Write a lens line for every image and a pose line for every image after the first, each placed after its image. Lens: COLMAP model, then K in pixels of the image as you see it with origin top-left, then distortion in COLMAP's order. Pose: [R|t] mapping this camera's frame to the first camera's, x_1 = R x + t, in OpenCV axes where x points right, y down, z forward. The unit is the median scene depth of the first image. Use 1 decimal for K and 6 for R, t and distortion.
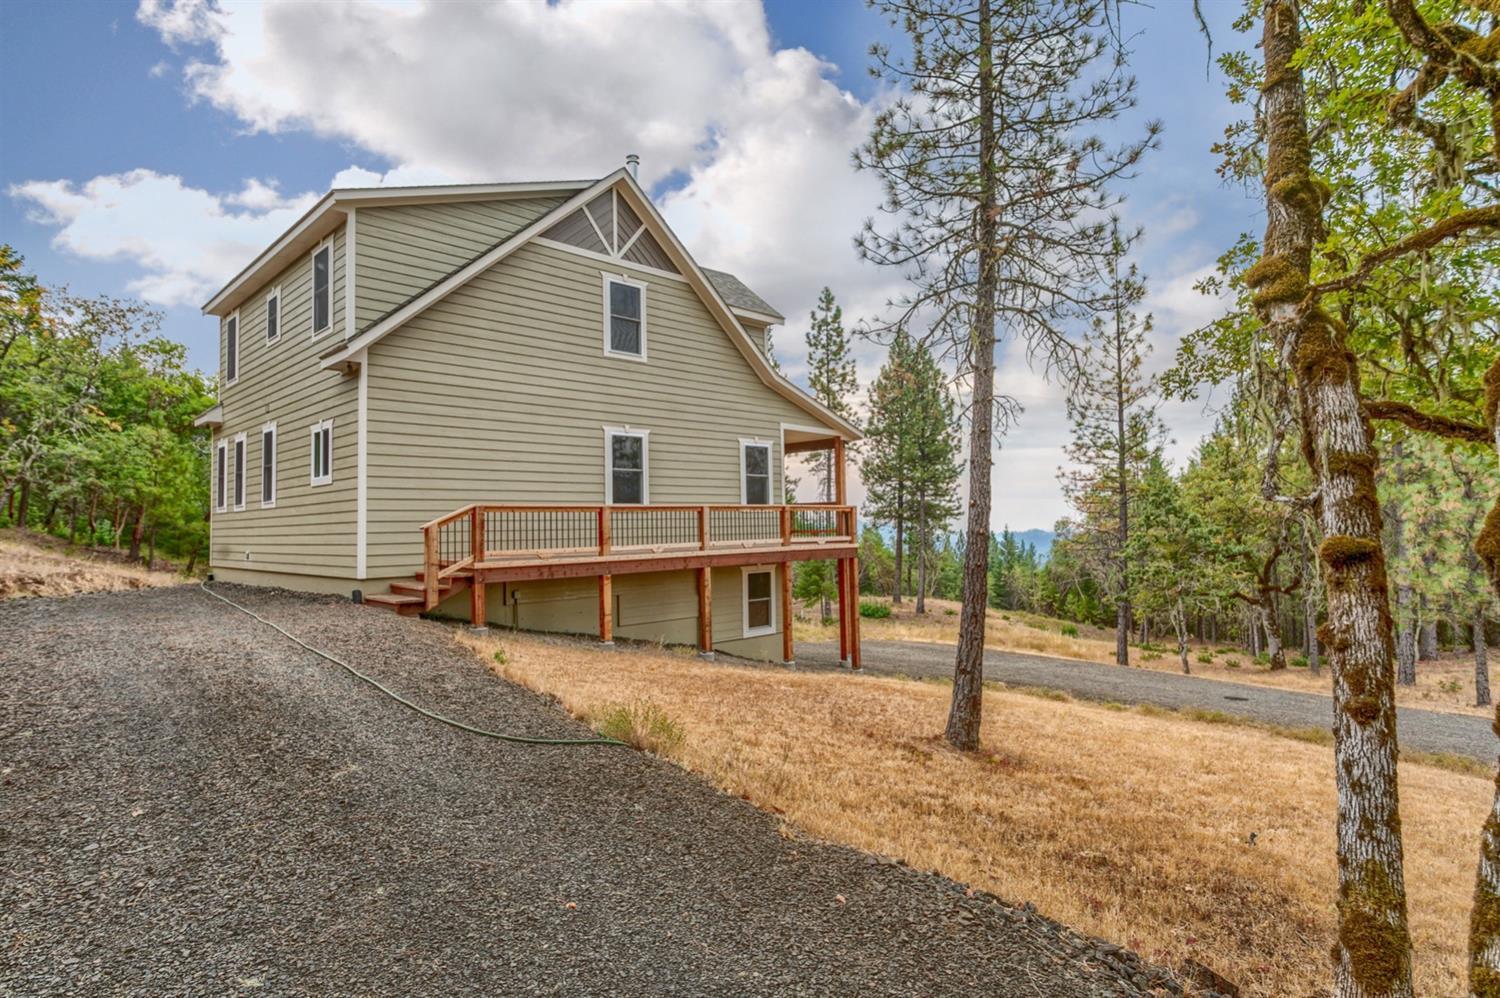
lens RADIAL K [[798.3, 0, 750.0], [0, 798.3, 499.0], [0, 0, 1]] dist [-0.000860, 0.000129]
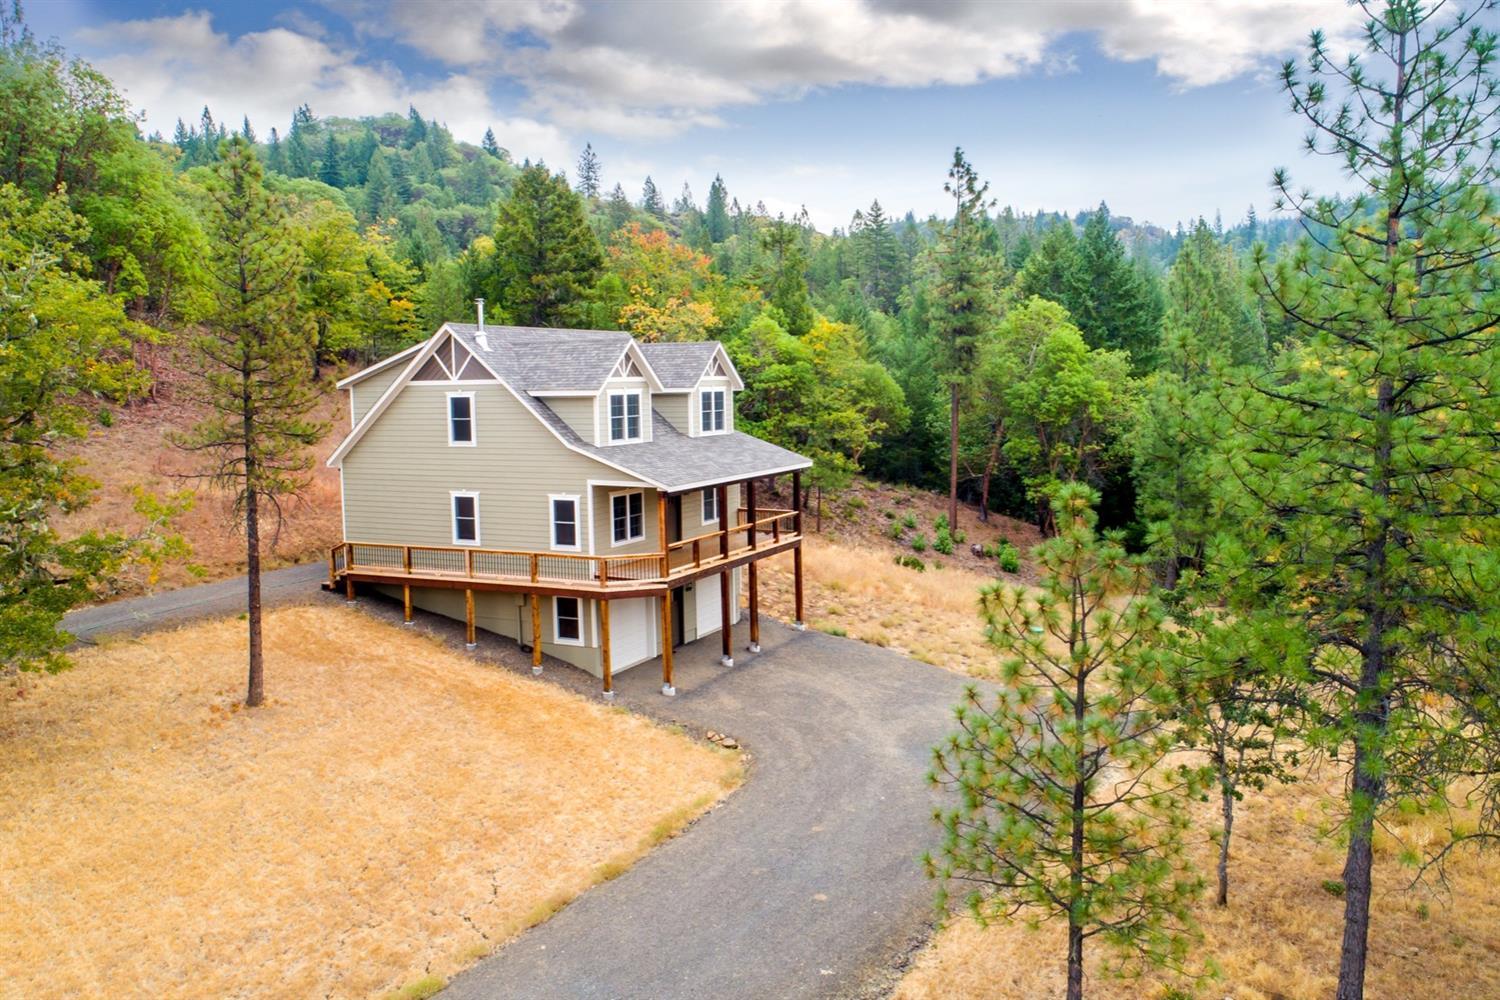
lens RADIAL K [[1198.7, 0, 743.5], [0, 1198.7, 492.3], [0, 0, 1]] dist [0.002106, 0.000403]
pose [[0.325399, 0.119526, -0.937992, 2.172773], [0.043914, 0.988998, 0.141260, -0.385221], [0.944557, -0.087157, 0.316570, 0.766205]]
